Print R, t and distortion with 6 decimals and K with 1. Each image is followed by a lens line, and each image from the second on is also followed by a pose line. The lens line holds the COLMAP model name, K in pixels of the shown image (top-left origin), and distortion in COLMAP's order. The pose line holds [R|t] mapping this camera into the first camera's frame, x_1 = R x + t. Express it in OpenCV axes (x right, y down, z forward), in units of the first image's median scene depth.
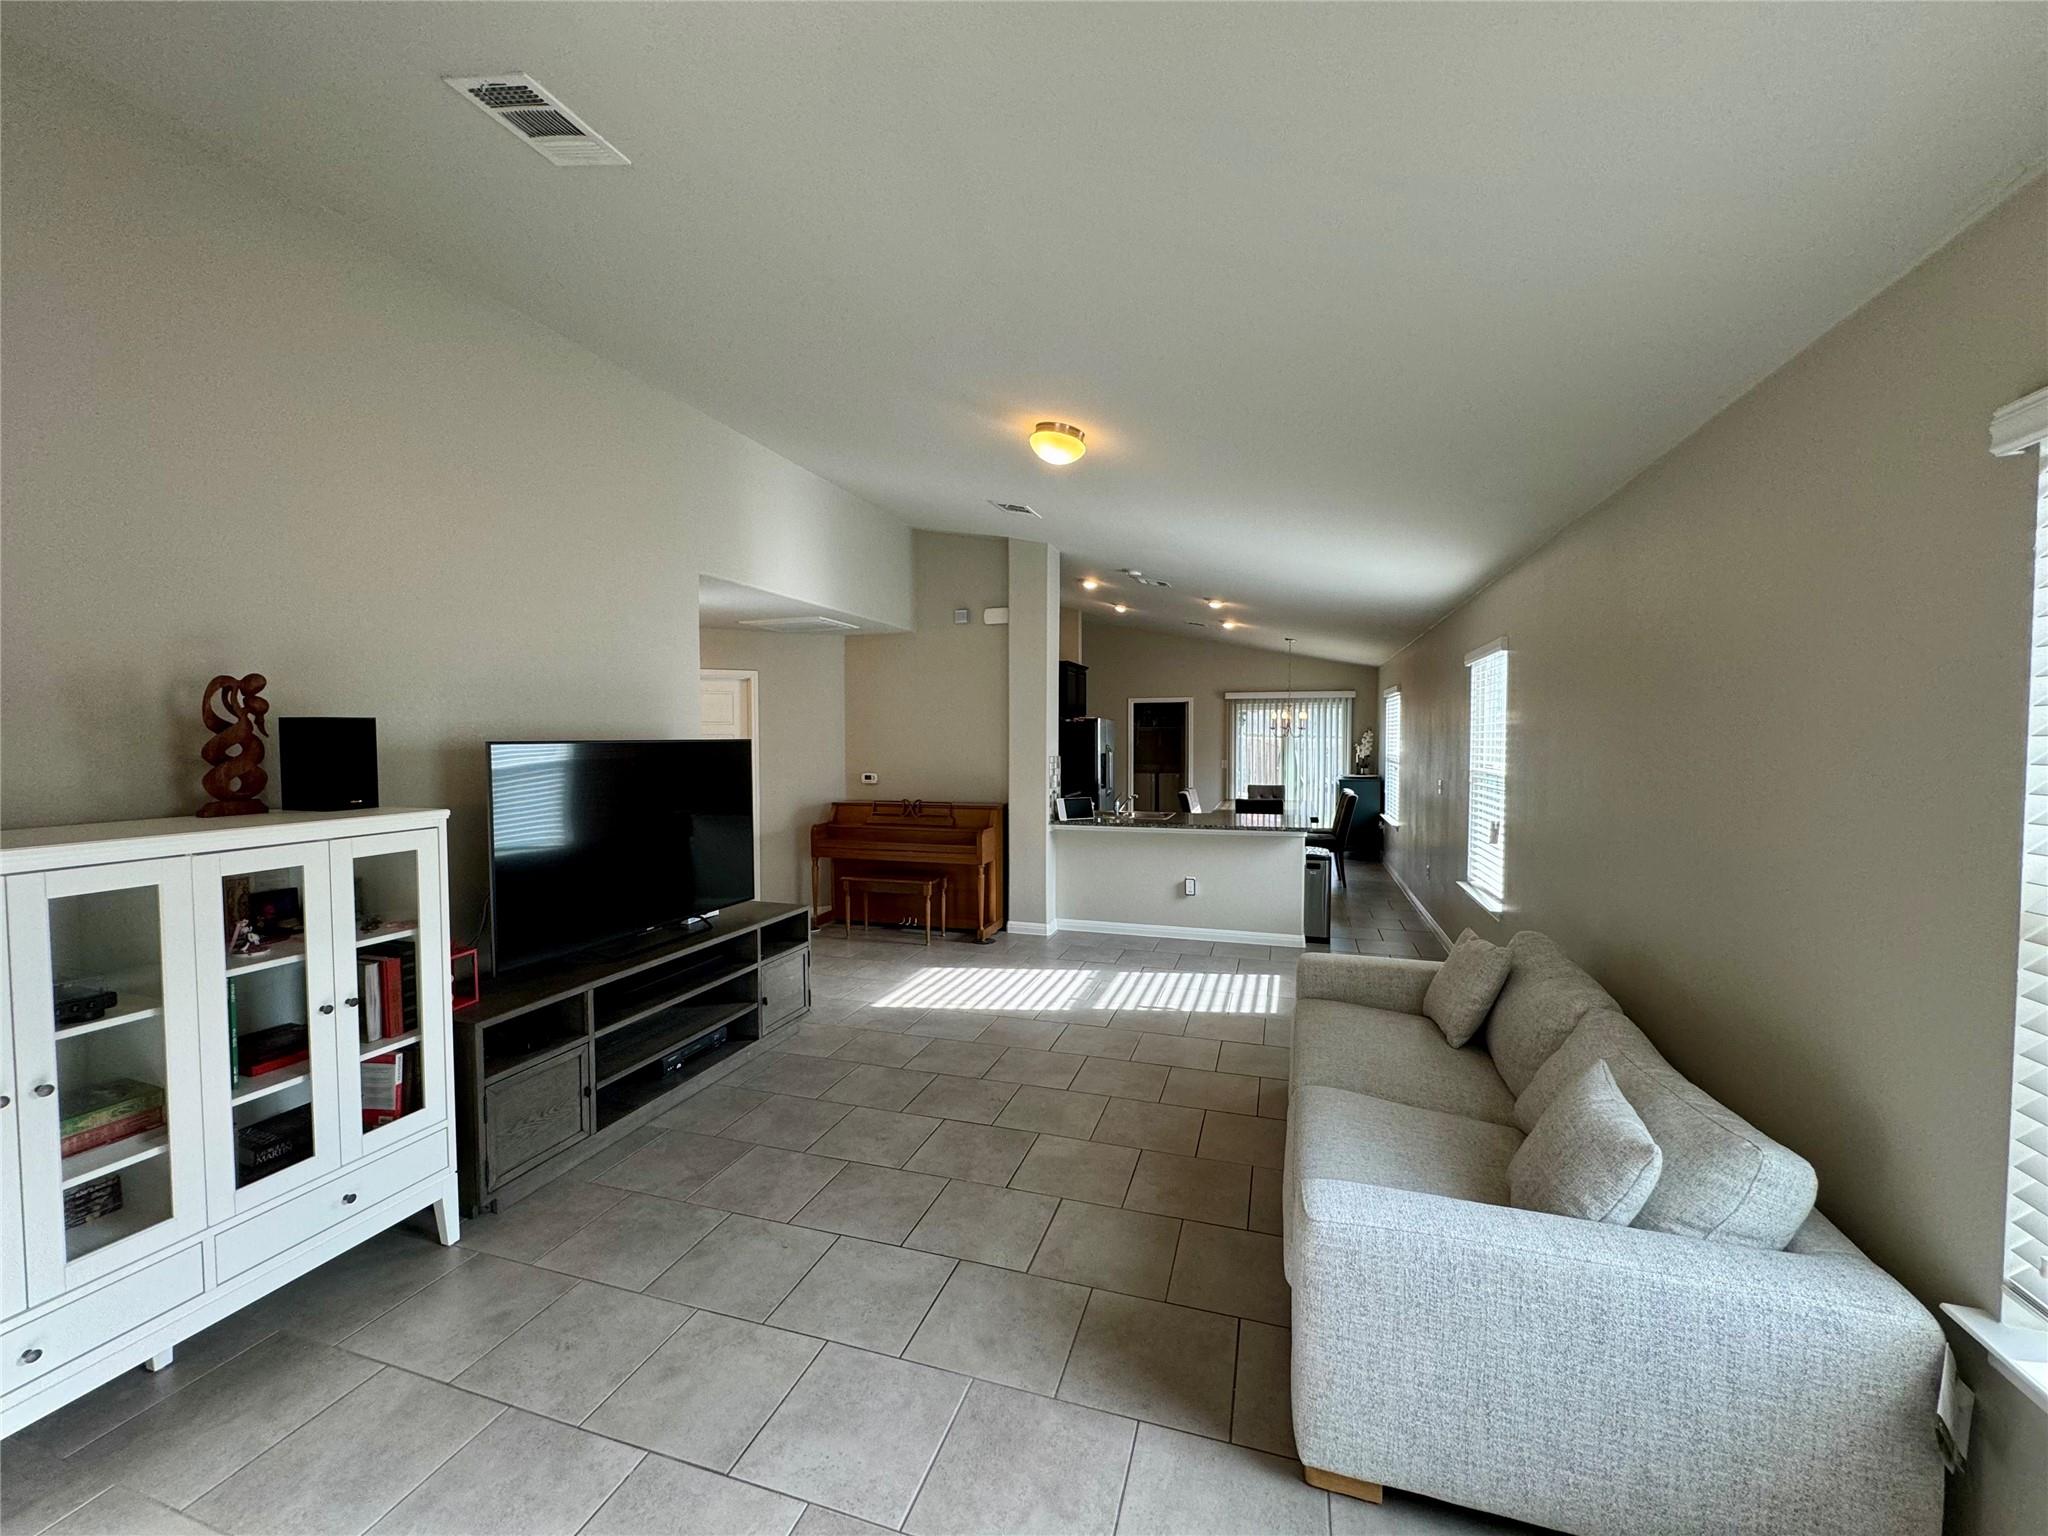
lens RADIAL K [[815.5, 0, 1028.4], [0, 815.5, 767.5], [0, 0, 1]] dist [-0.003017, 0.000796]
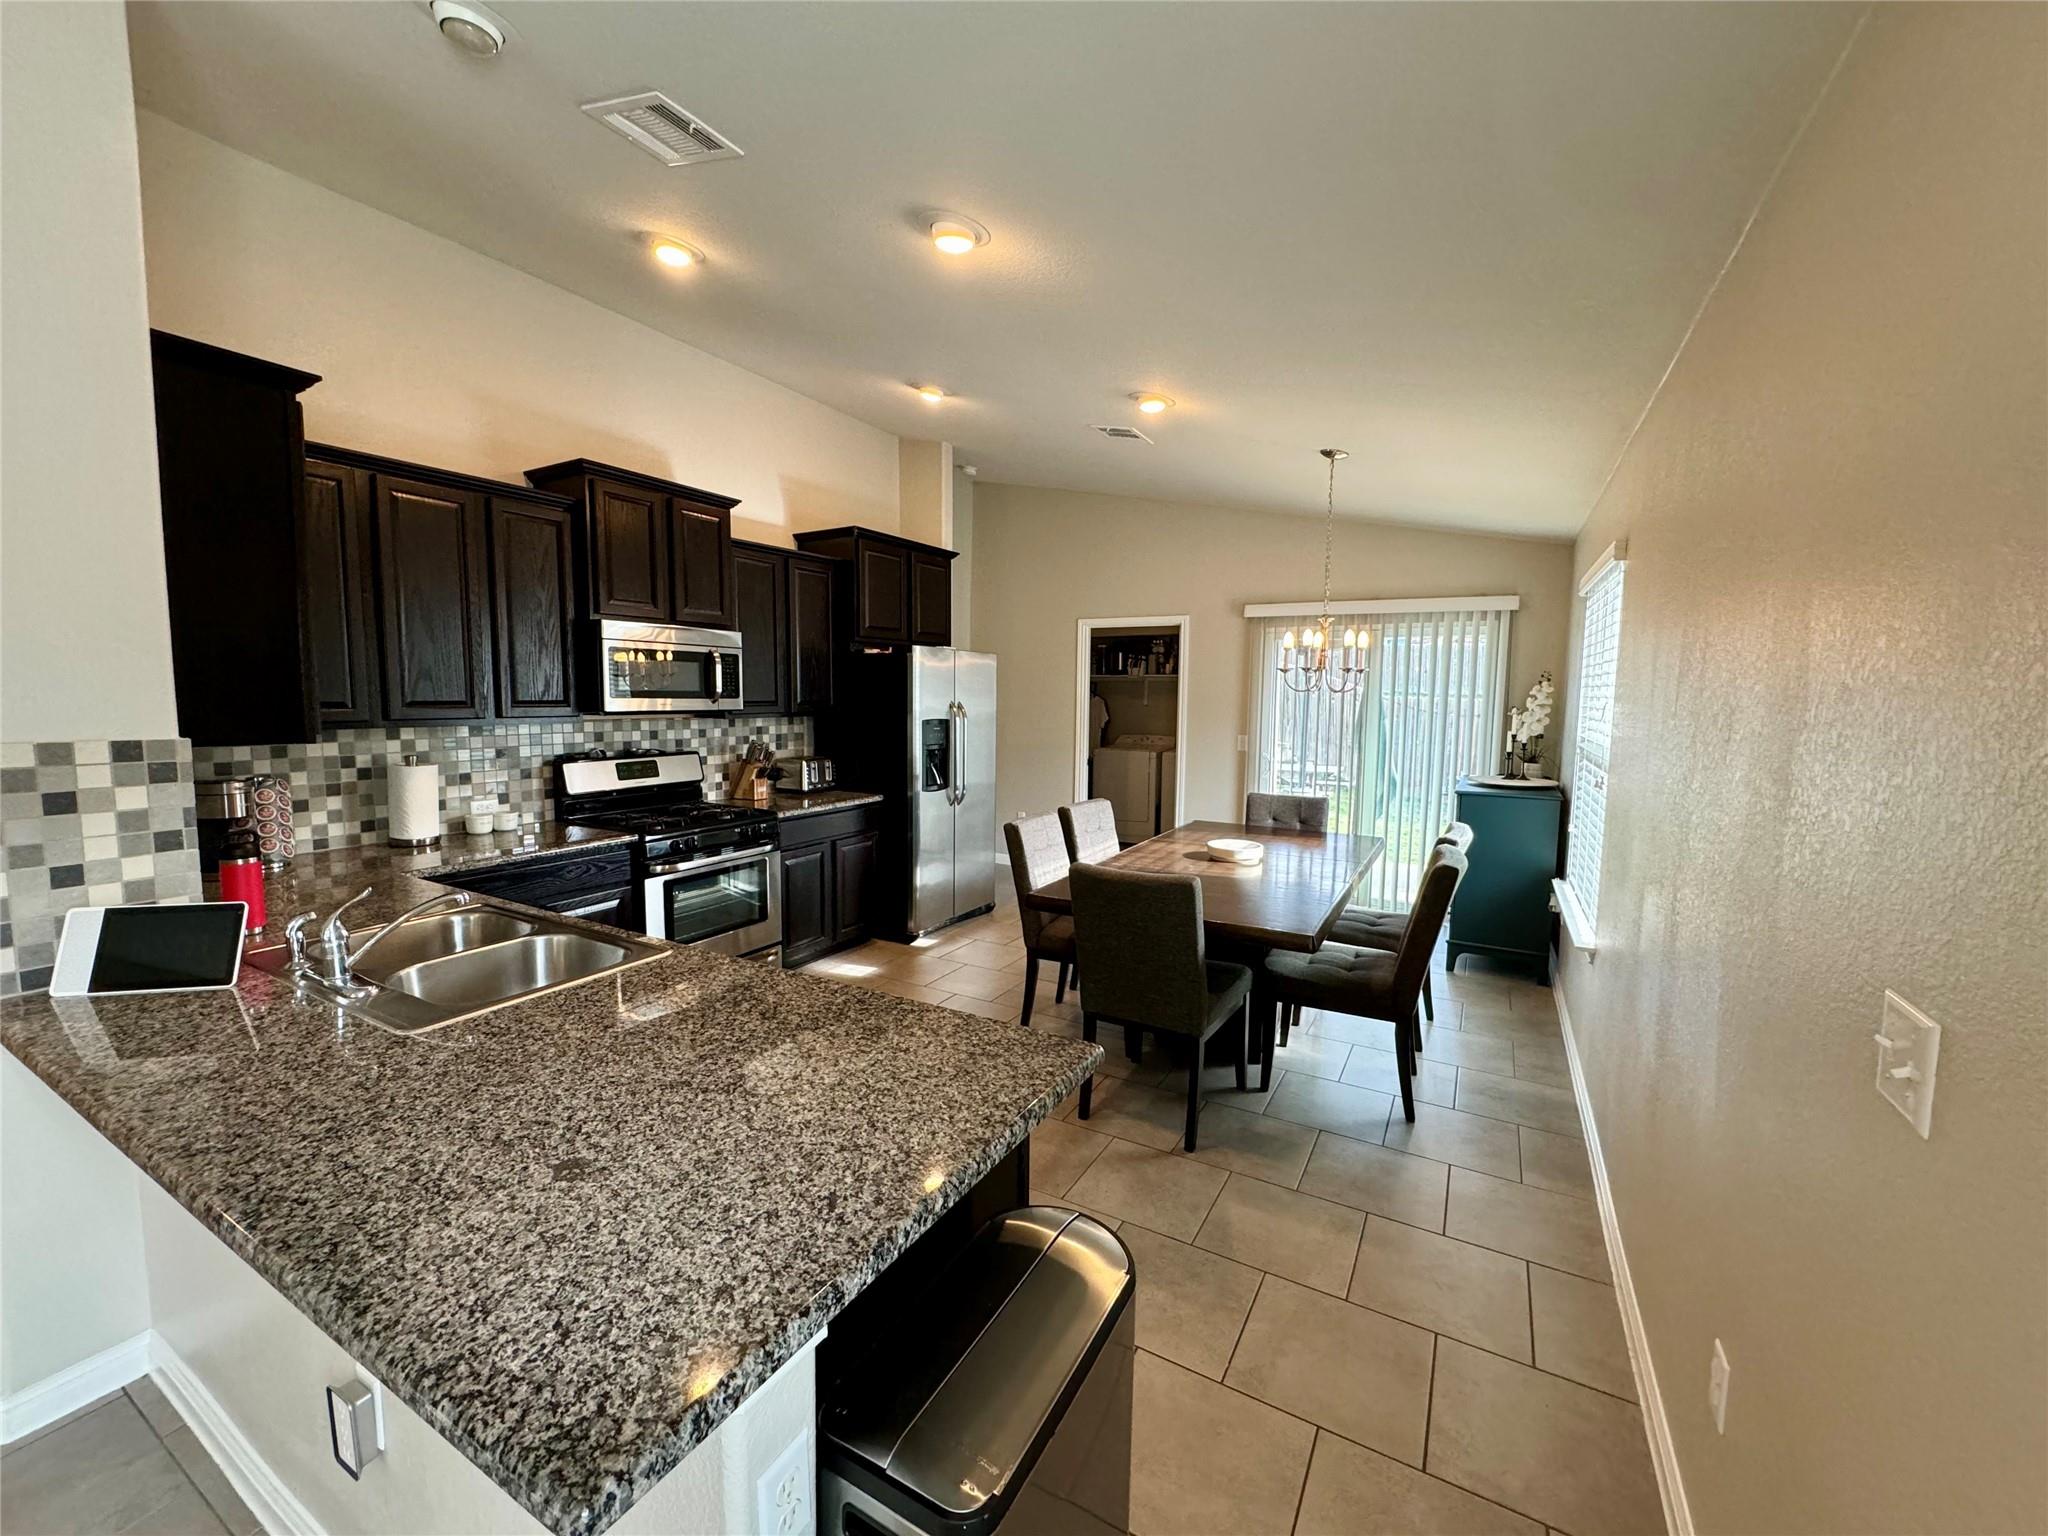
lens RADIAL K [[815.5, 0, 1021.4], [0, 815.5, 762.9], [0, 0, 1]] dist [-0.003017, 0.000796]
pose [[0.977622, 0.032801, -0.207794, 0.520972], [-0.022677, 0.998445, 0.050921, -0.036680], [0.209142, -0.045069, 0.976846, 1.124757]]
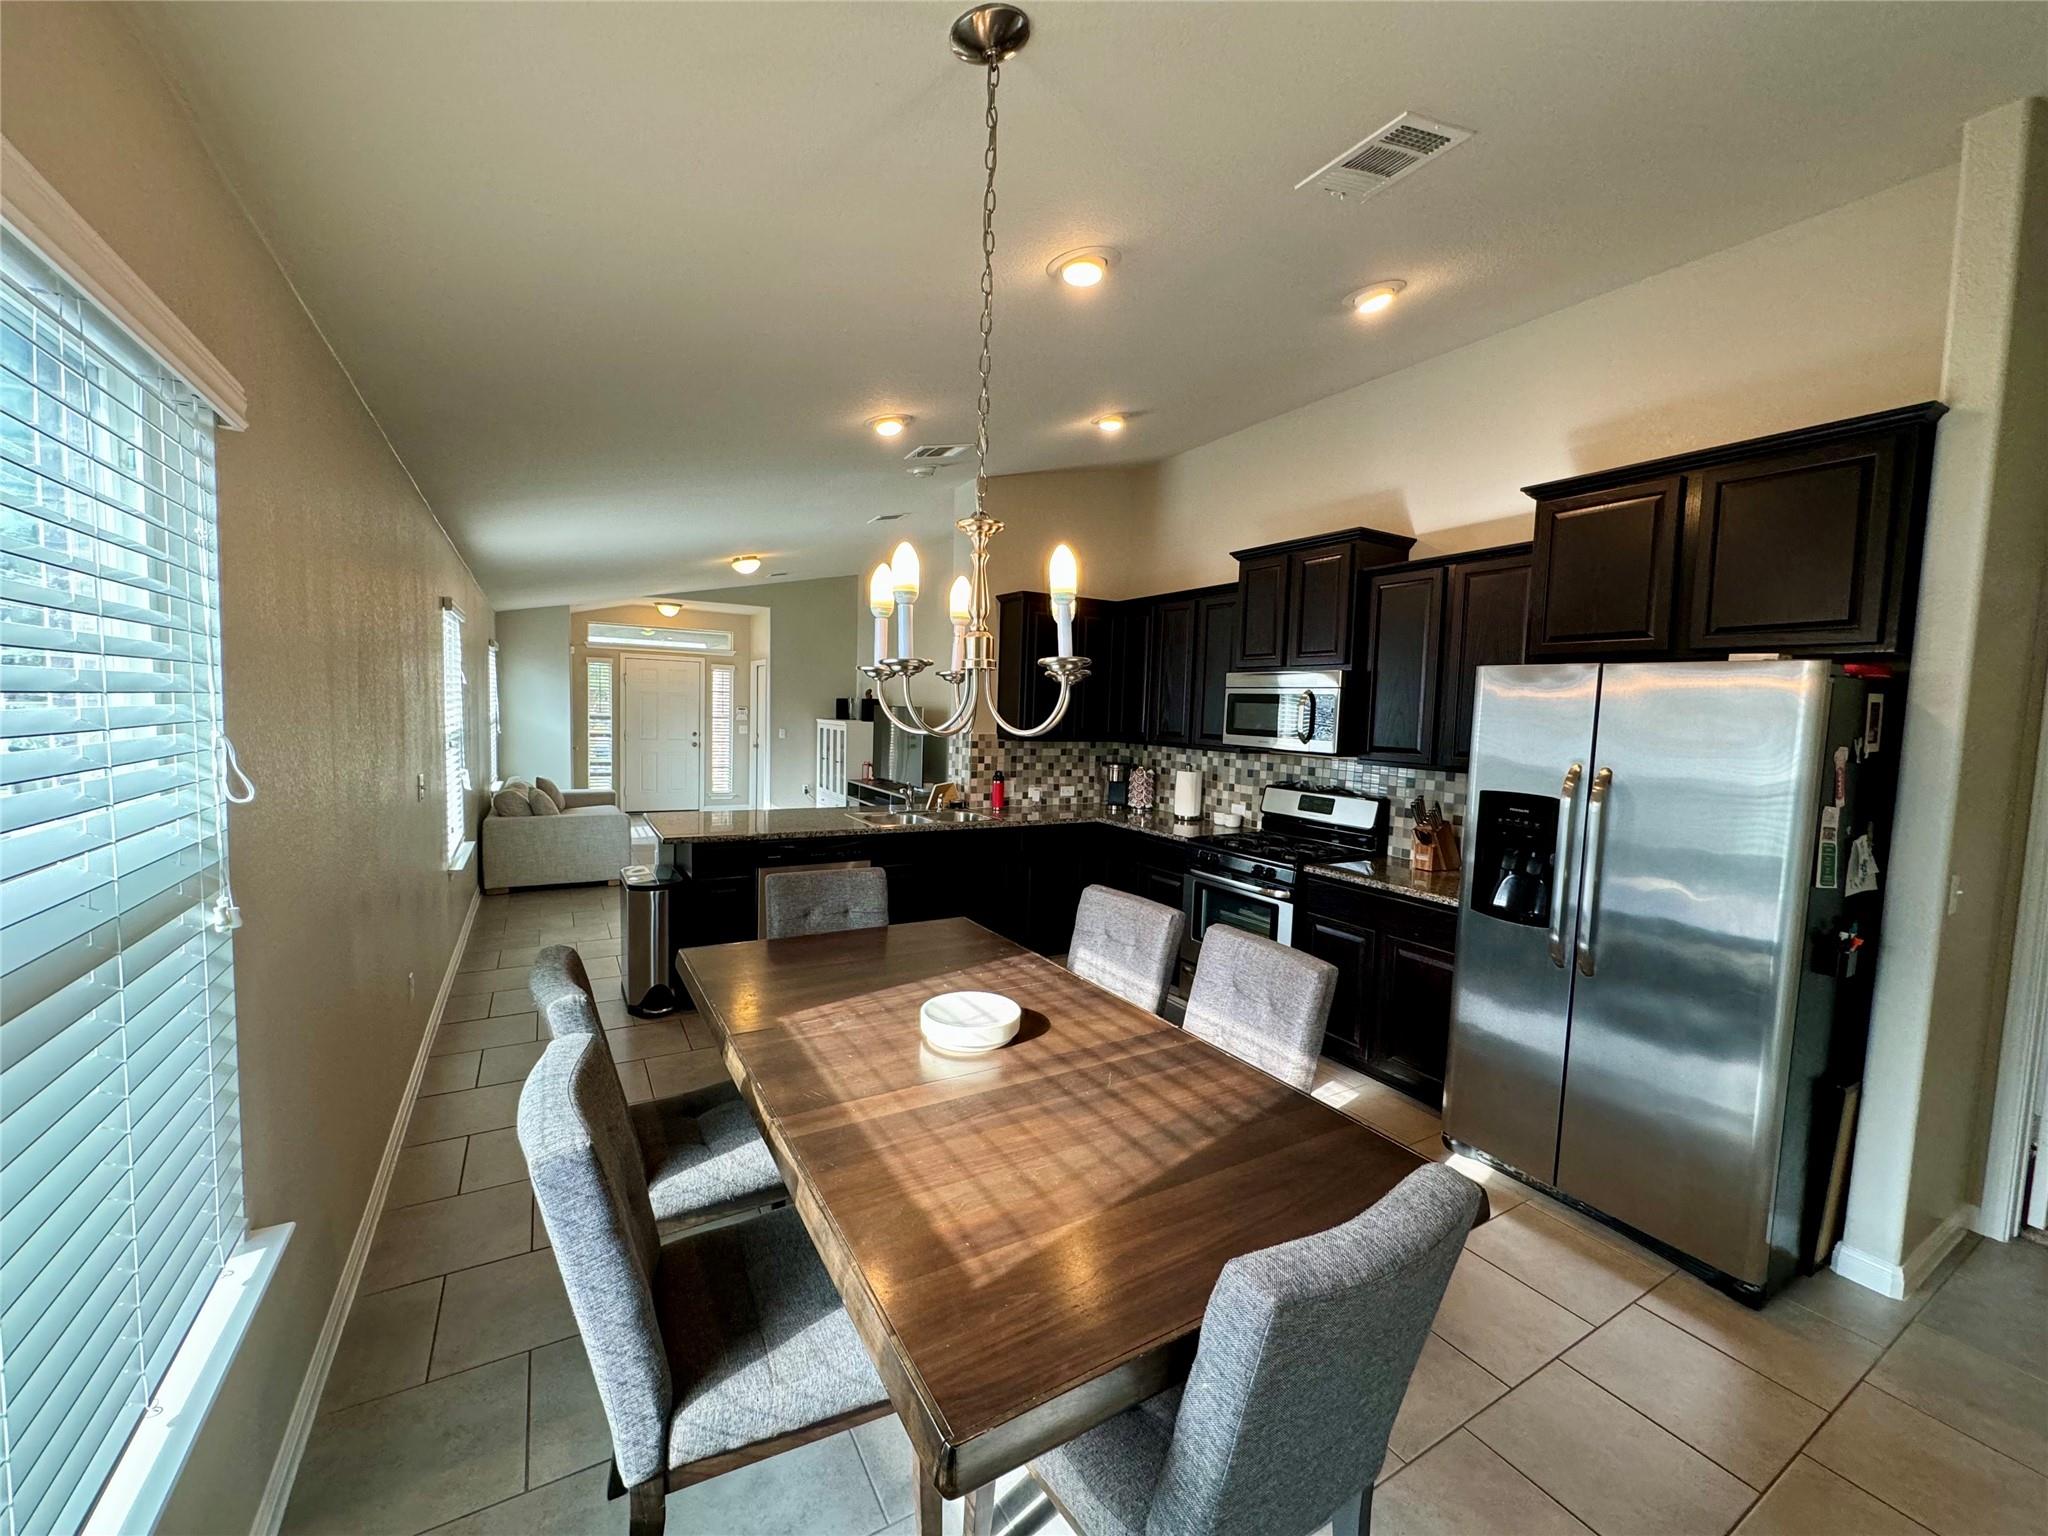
lens RADIAL K [[815.5, 0, 1027.6], [0, 815.5, 765.1], [0, 0, 1]] dist [-0.003017, 0.000796]
pose [[-0.664783, 0.035052, -0.746214, 0.860836], [-0.058432, 0.993398, 0.098718, -0.093554], [0.744748, 0.109229, -0.658346, 2.236544]]
